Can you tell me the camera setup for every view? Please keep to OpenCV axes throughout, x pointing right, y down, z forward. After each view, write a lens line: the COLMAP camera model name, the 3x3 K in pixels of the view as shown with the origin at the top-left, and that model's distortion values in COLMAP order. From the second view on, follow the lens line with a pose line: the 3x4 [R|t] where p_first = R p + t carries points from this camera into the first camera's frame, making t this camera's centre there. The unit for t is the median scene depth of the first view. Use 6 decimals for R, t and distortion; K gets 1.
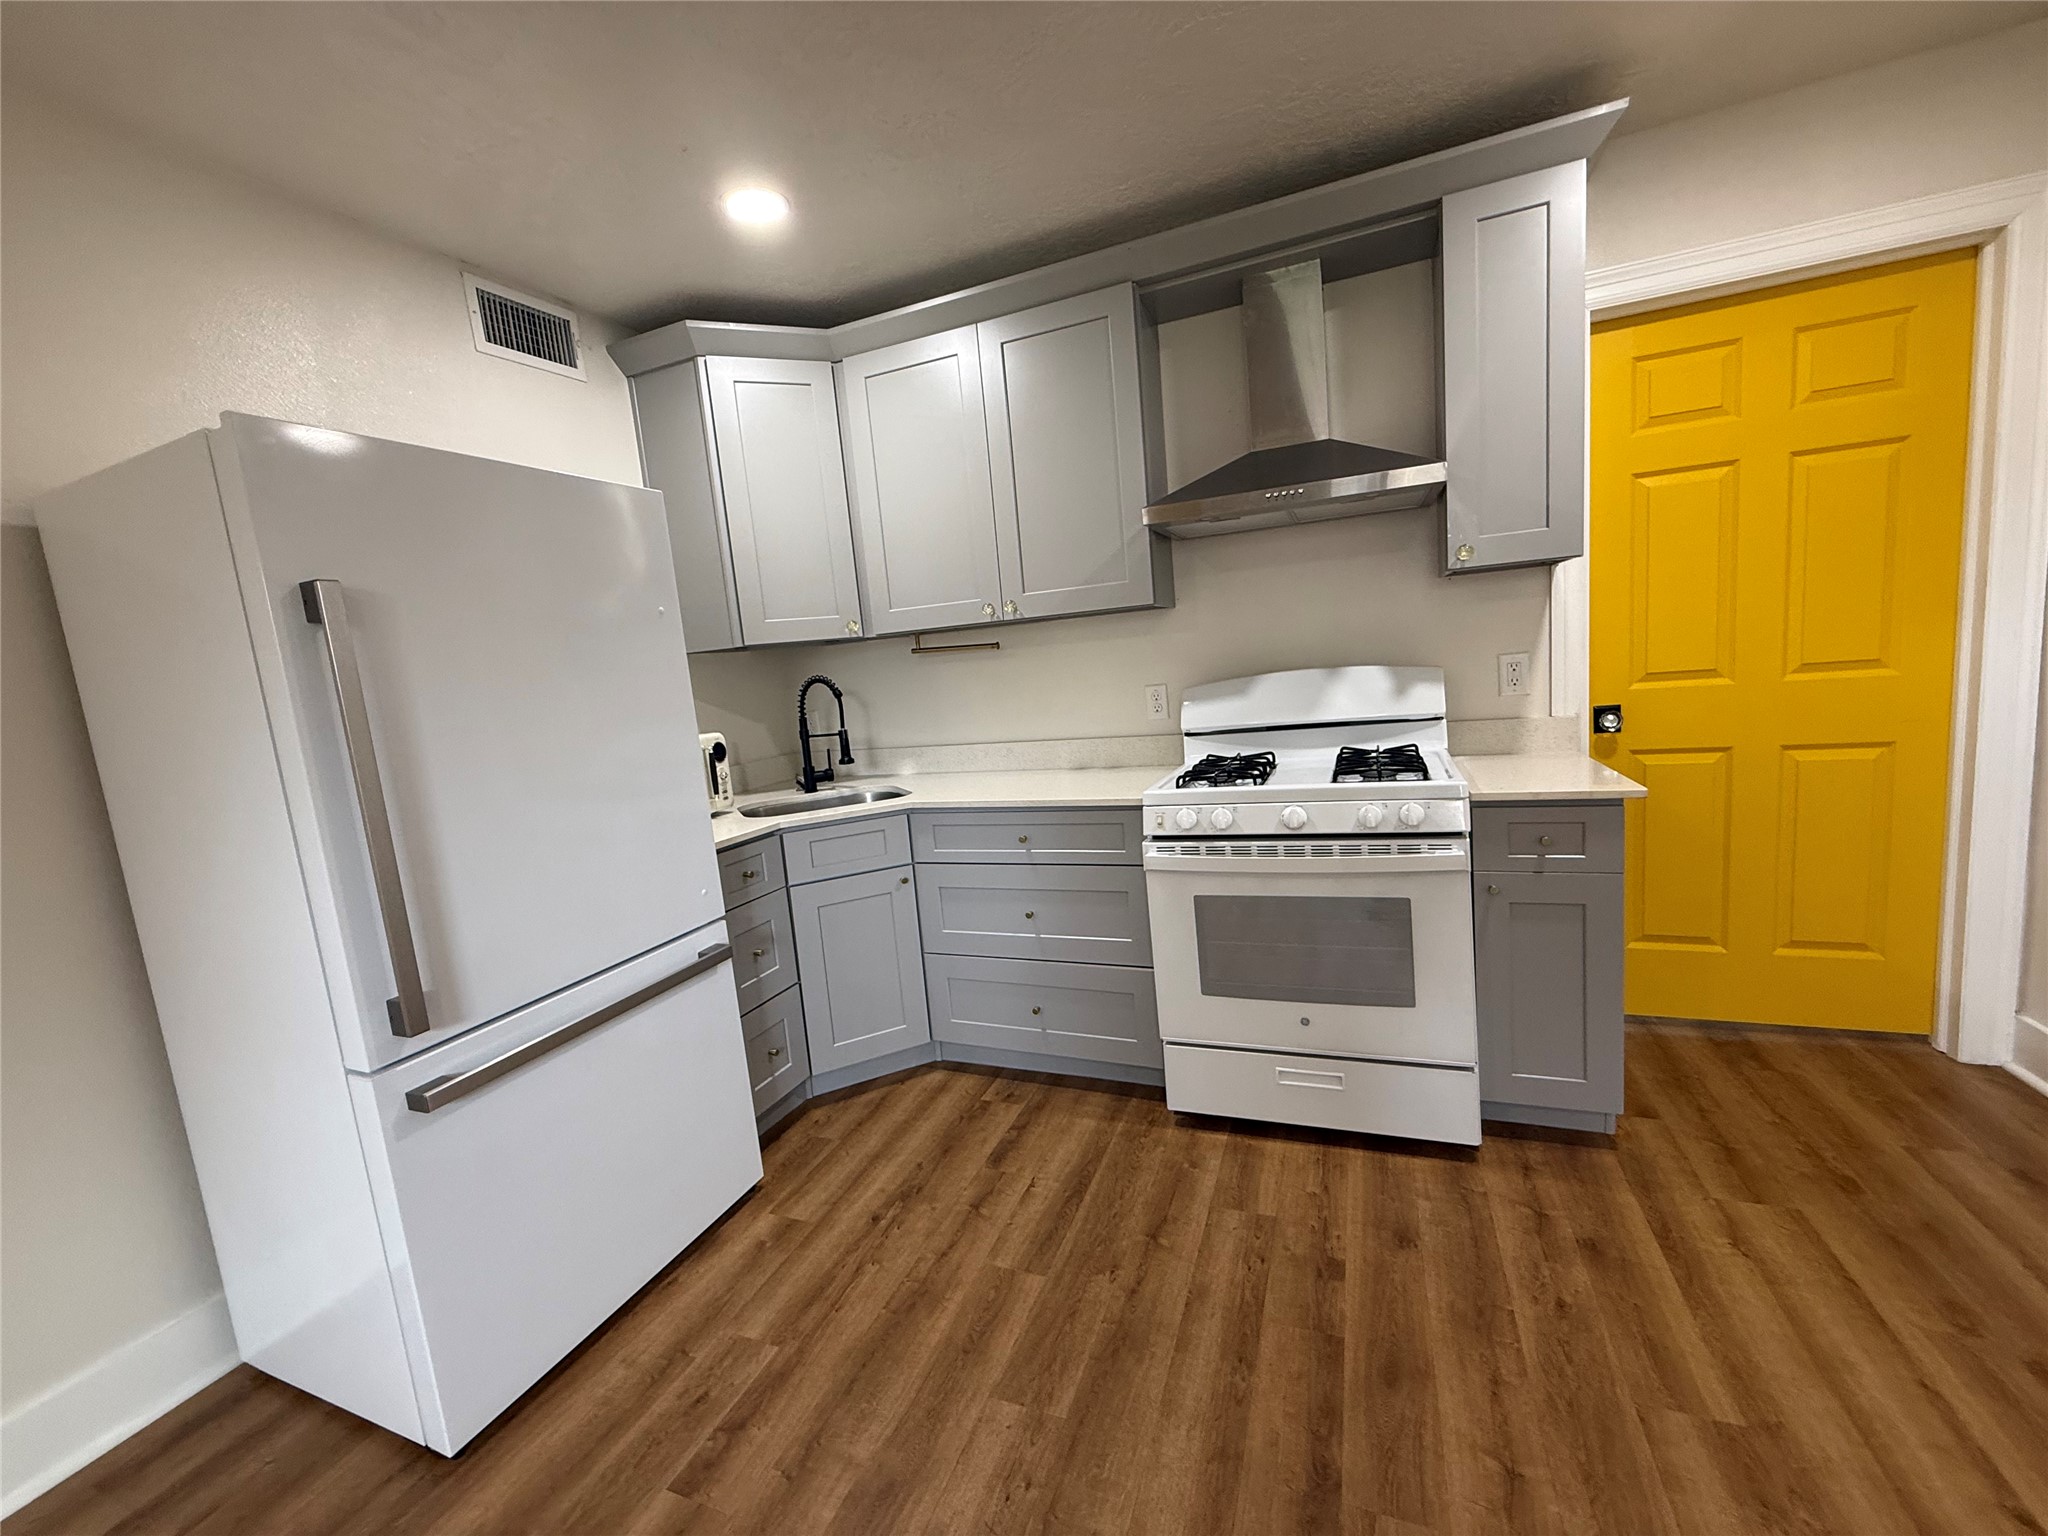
lens RADIAL K [[828.9, 0, 1024.0], [0, 828.9, 768.0], [0, 0, 1]] dist [0.009411, 0.000305]
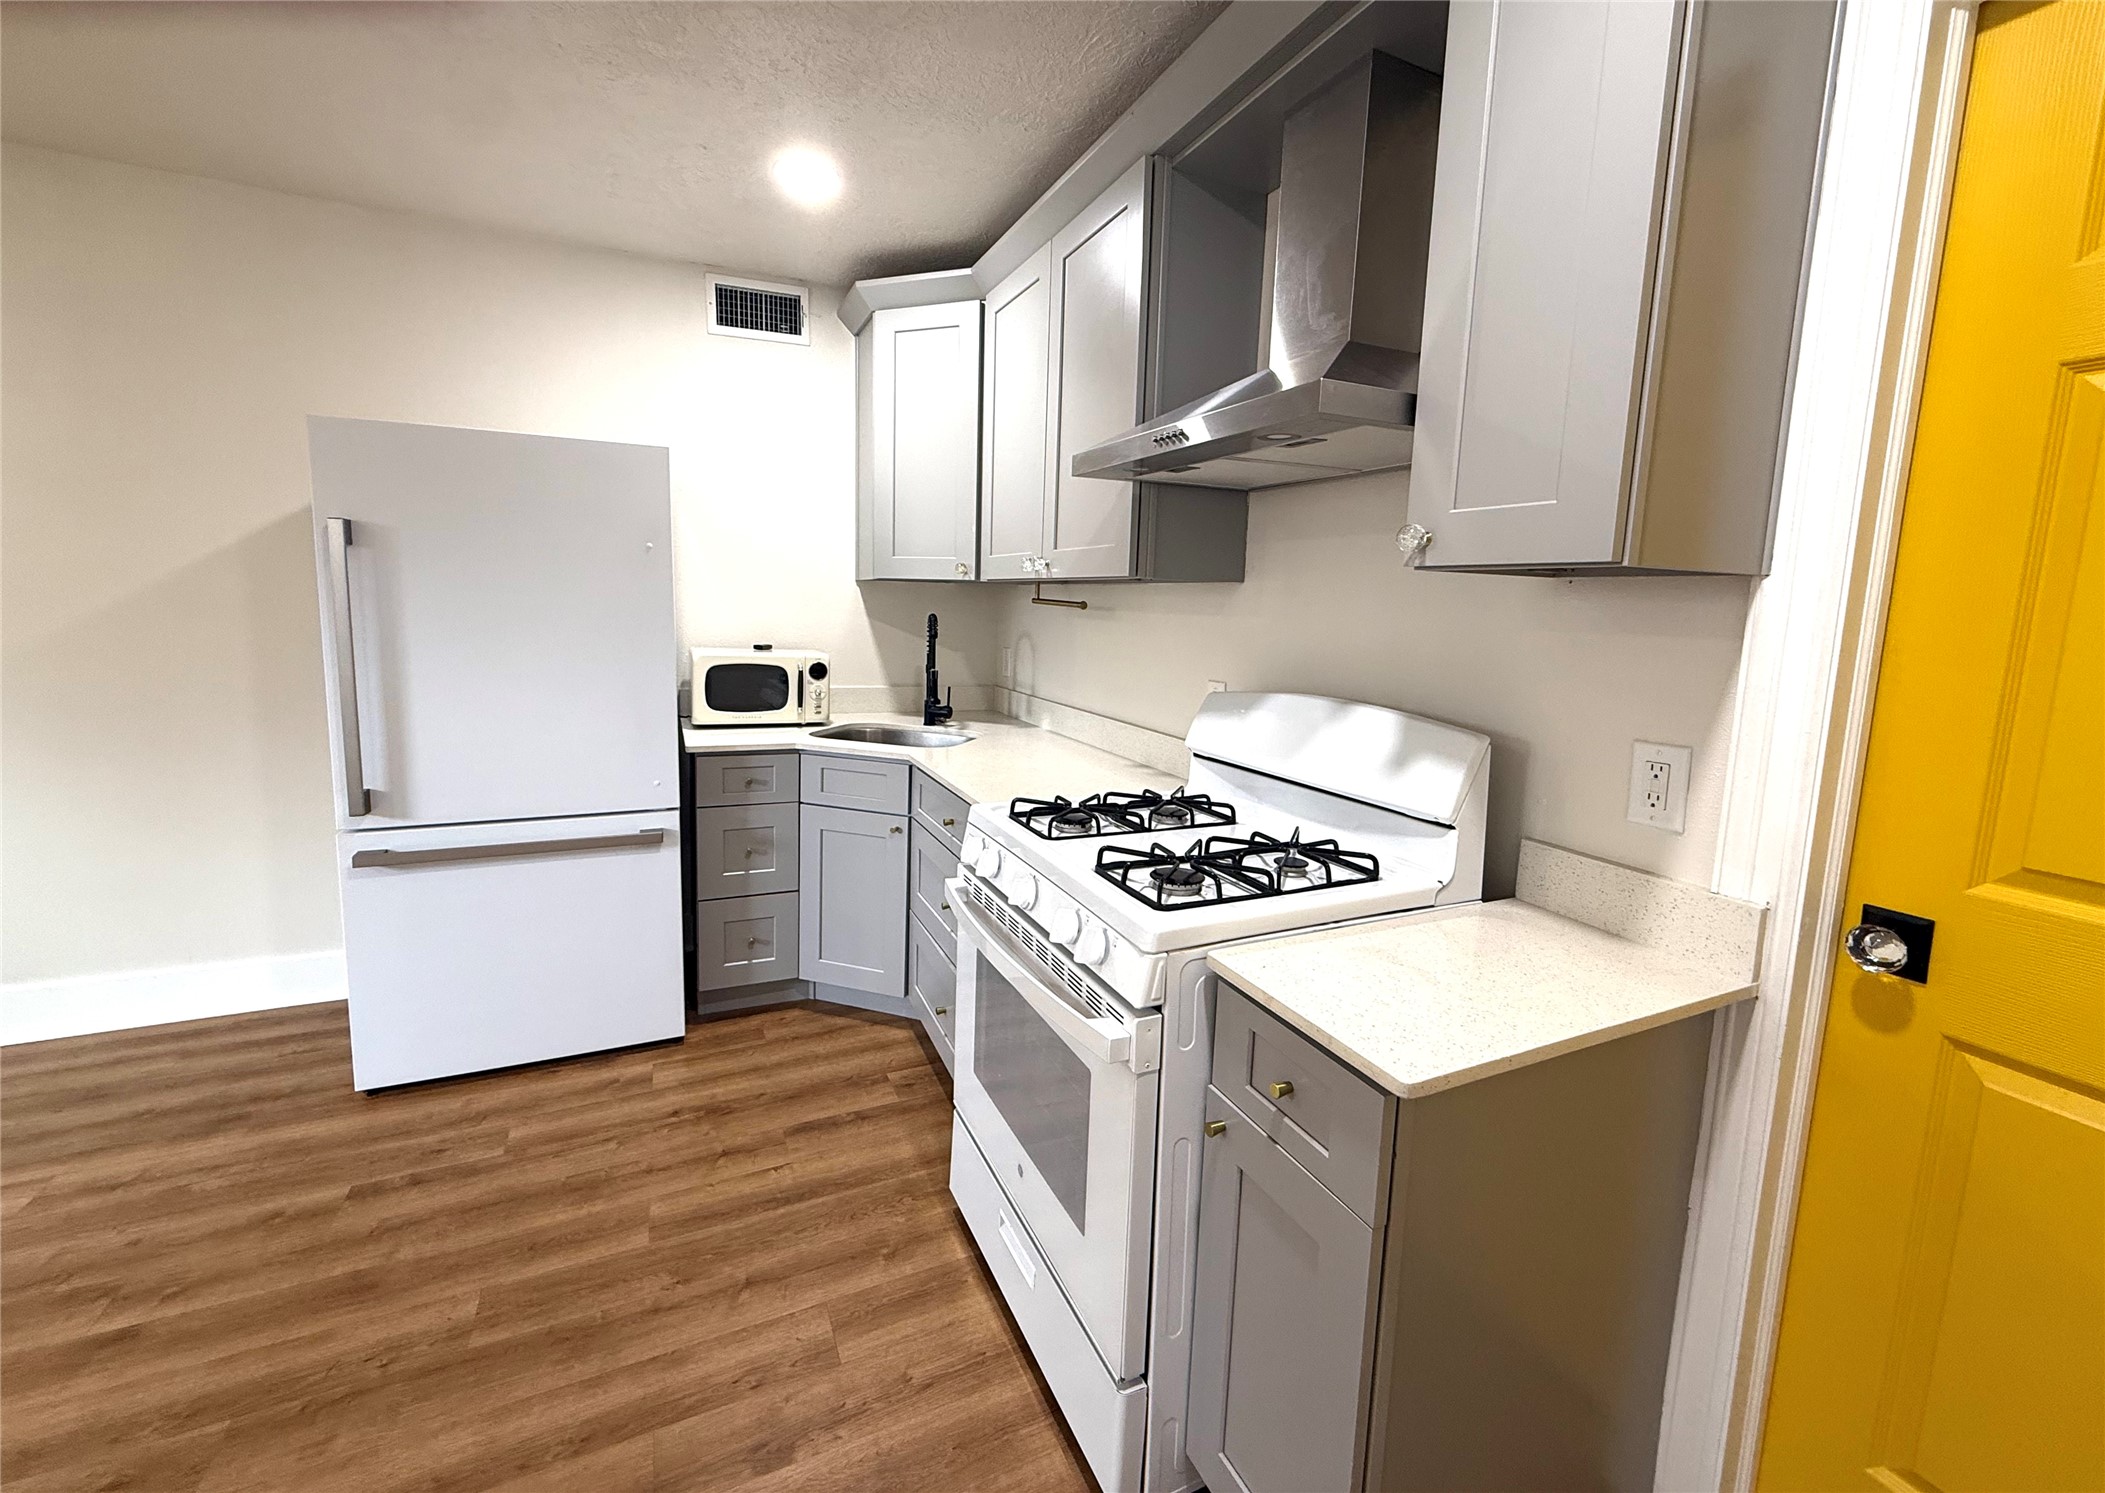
lens RADIAL K [[849.5, 0, 1037.0], [0, 849.5, 704.6], [0, 0, 1]] dist [0.011349, -0.003182]
pose [[0.718994, 0.194644, -0.667204, 0.773910], [-0.183355, 0.979096, 0.088045, -0.162181], [0.670395, 0.059031, 0.739653, 0.440335]]
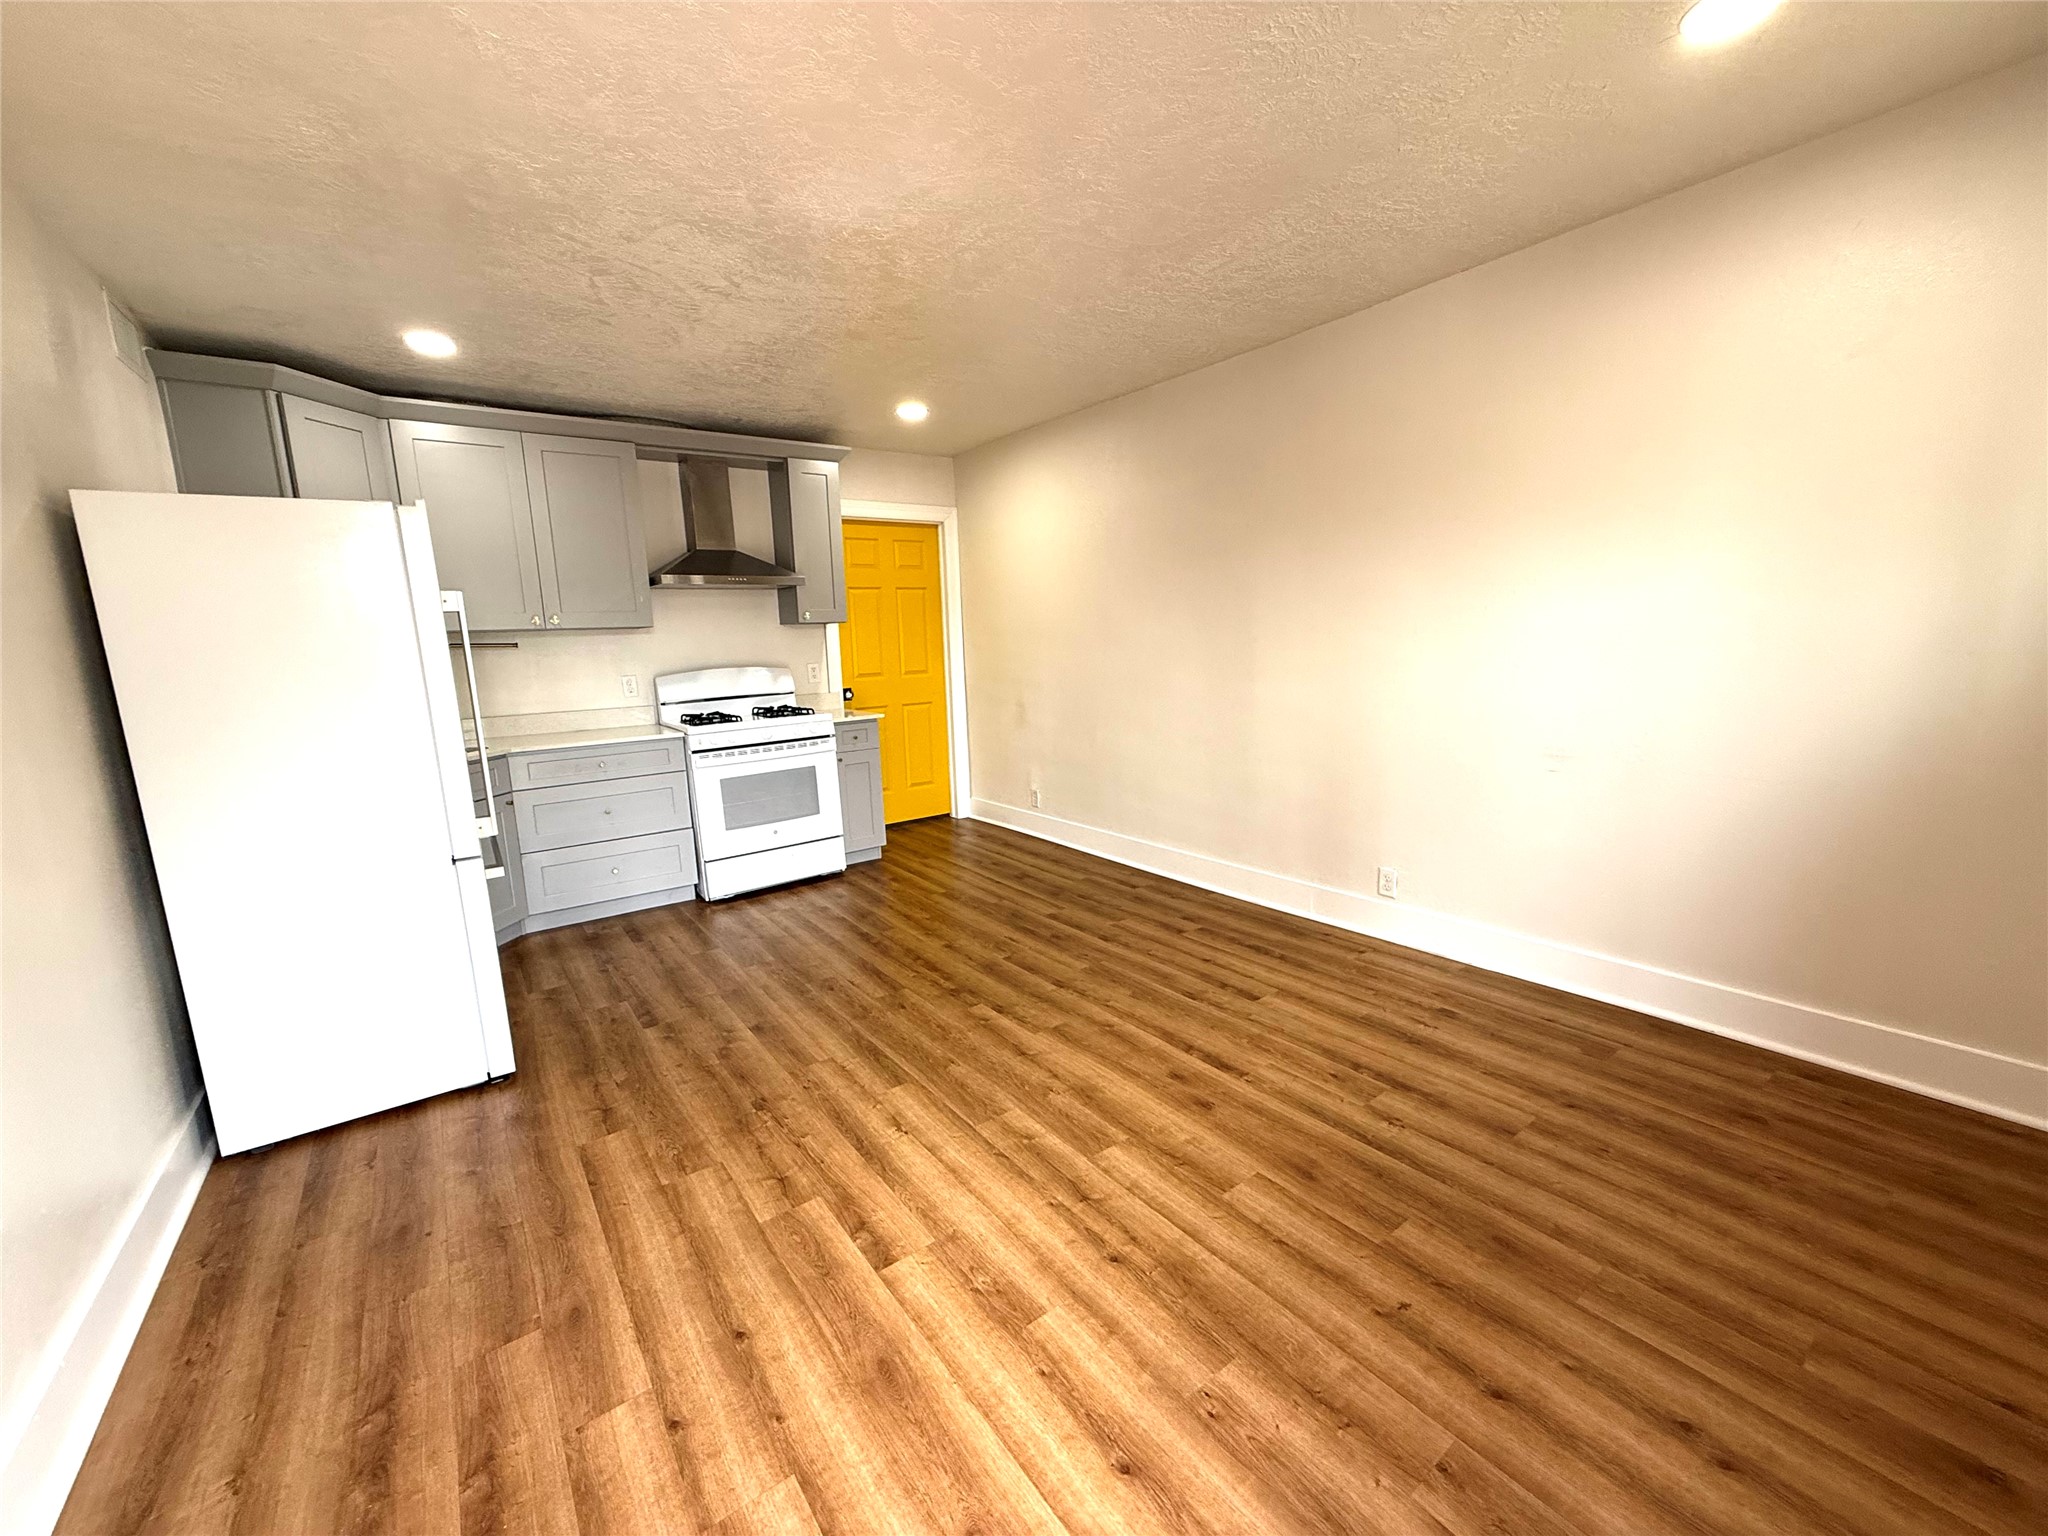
lens RADIAL K [[828.9, 0, 1024.0], [0, 828.9, 768.0], [0, 0, 1]] dist [0.009411, 0.000305]
pose [[0.533160, -0.071276, 0.843006, -1.110543], [0.088404, 0.995683, 0.028274, 0.138814], [-0.841383, 0.059450, 0.537160, -0.688662]]
